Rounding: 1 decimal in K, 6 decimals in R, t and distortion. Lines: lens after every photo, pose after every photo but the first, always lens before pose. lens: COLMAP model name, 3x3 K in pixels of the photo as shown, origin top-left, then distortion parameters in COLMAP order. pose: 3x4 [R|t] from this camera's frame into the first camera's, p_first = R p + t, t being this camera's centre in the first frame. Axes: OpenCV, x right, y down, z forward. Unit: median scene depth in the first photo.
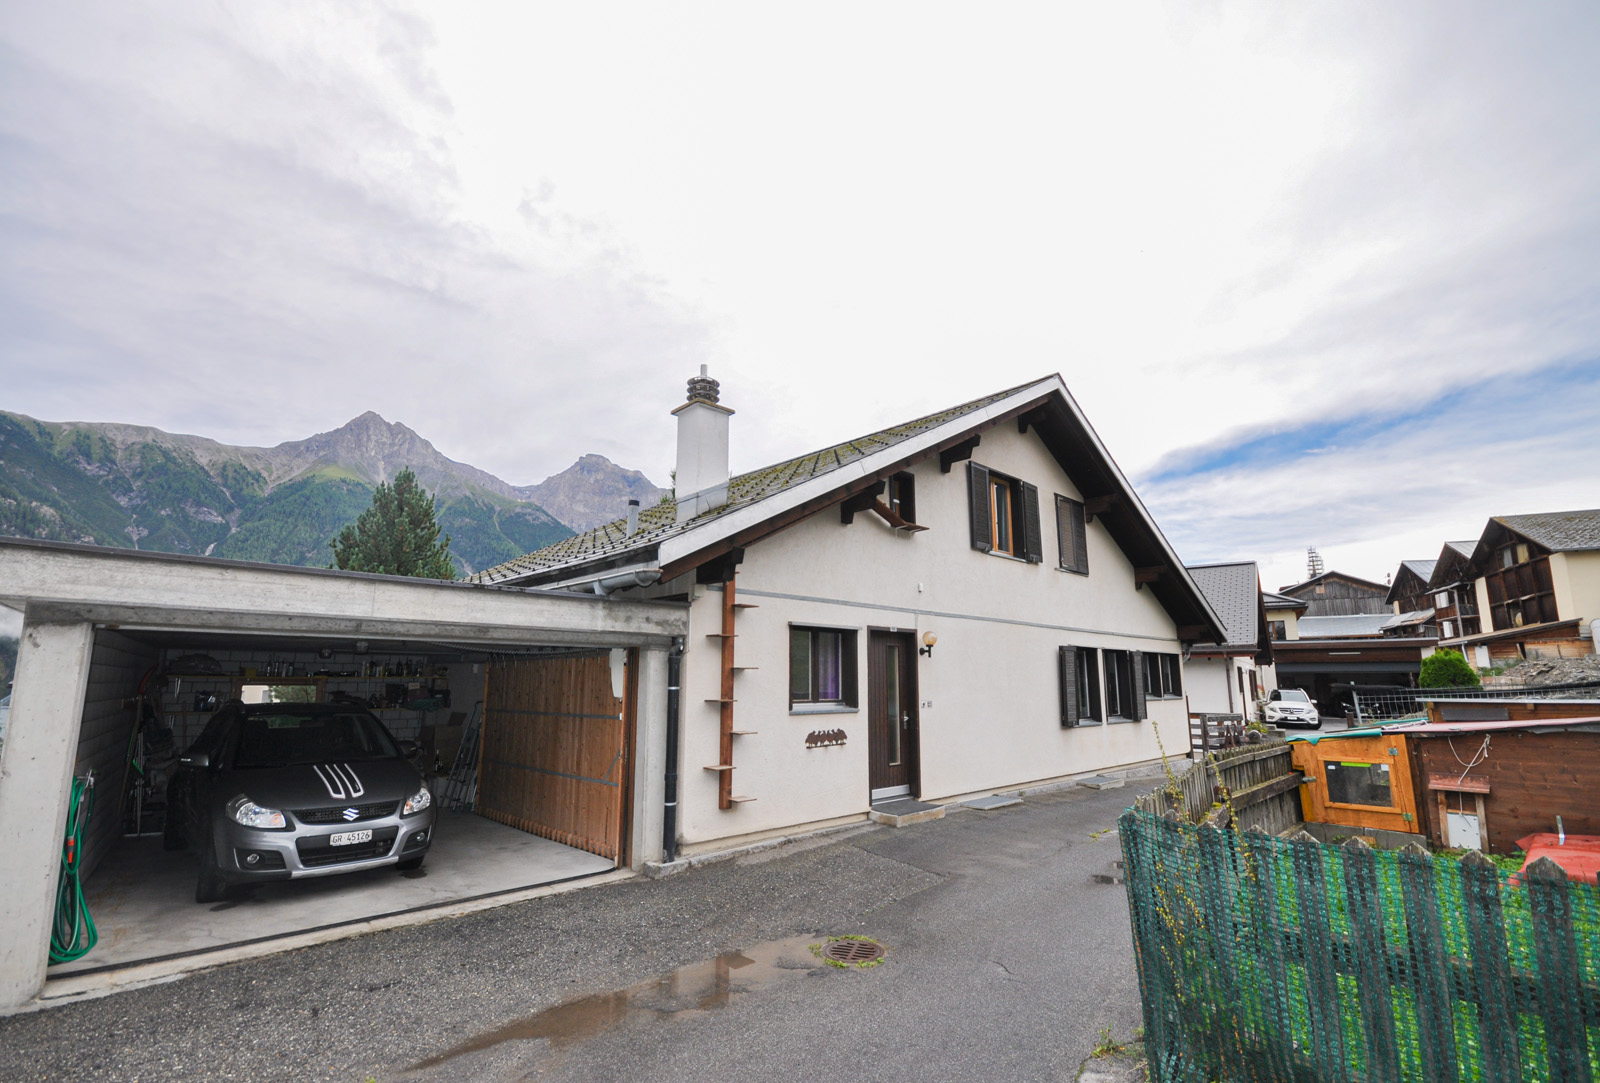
lens RADIAL K [[726.6, 0, 801.7], [0, 726.6, 548.9], [0, 0, 1]] dist [-0.002732, -0.000790]
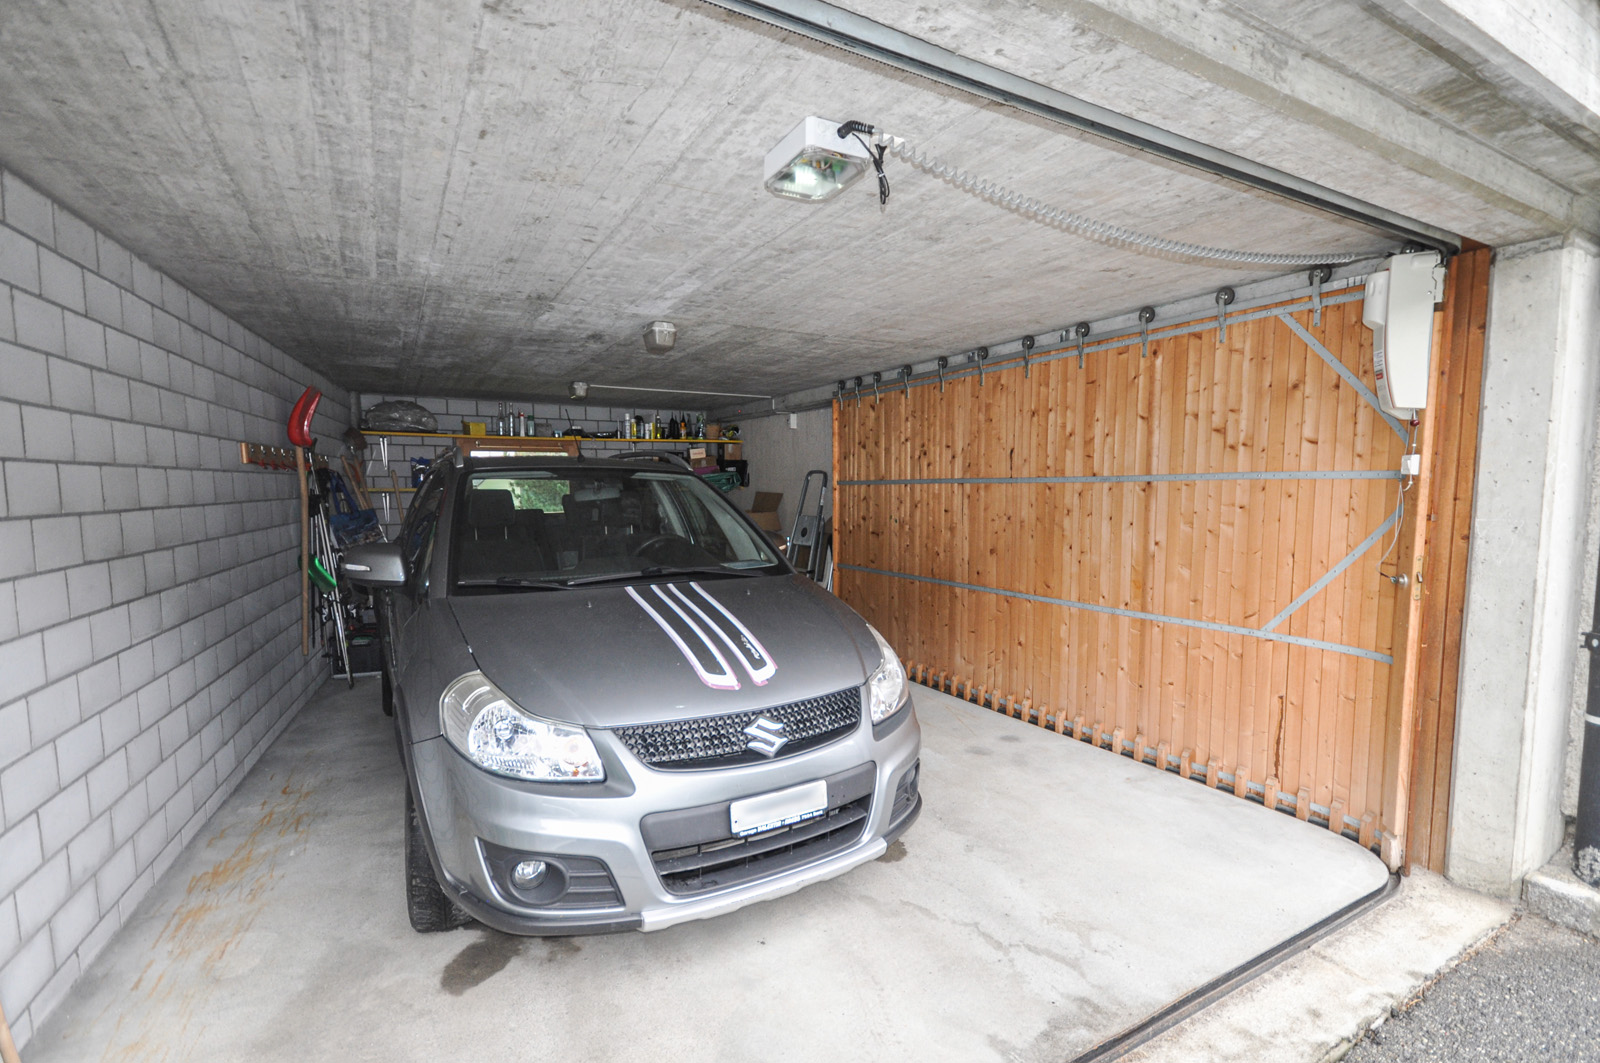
lens RADIAL K [[735.4, 0, 797.8], [0, 735.4, 543.2], [0, 0, 1]] dist [0.005419, 0.000120]
pose [[0.968097, 0.012005, -0.250287, -0.435971], [0.053632, 0.965777, 0.253768, 0.161376], [0.244768, -0.259096, 0.934322, 0.590435]]
